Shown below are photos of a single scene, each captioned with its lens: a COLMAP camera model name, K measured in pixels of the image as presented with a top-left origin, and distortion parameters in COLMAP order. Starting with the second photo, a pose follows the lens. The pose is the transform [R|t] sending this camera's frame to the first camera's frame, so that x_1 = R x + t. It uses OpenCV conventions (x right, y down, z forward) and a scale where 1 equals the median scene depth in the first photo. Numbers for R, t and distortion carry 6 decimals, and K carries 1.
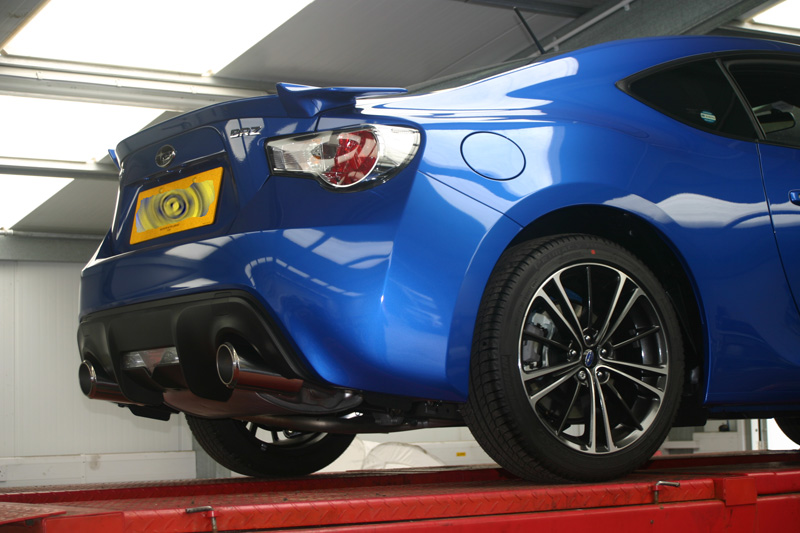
lens RADIAL K [[1717.8, 0, 400.0], [0, 1717.8, 266.5], [0, 0, 1]] dist [-0.025885, -0.406821]
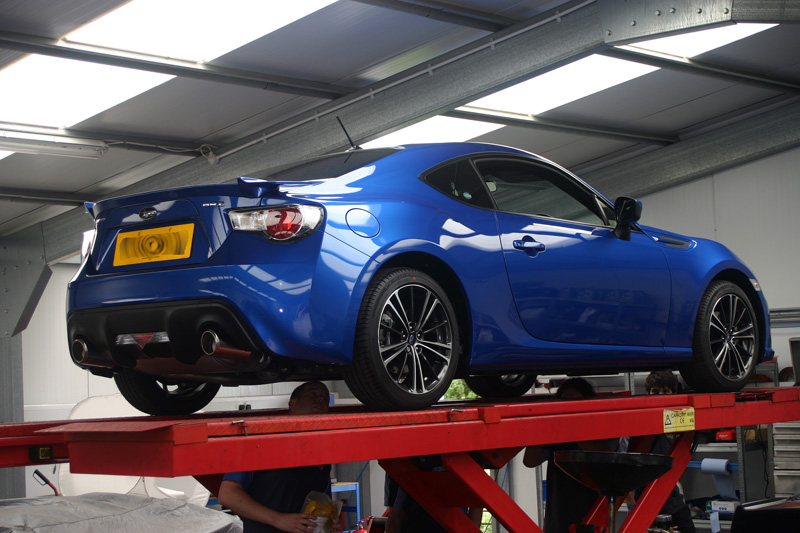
lens RADIAL K [[1717.8, 0, 400.0], [0, 1717.8, 266.5], [0, 0, 1]] dist [-0.025885, -0.406821]
pose [[0.966952, 0.012022, 0.254677, -0.345150], [-0.016604, 0.999737, 0.015847, -0.047729], [-0.254419, -0.019552, 0.966896, -0.679029]]
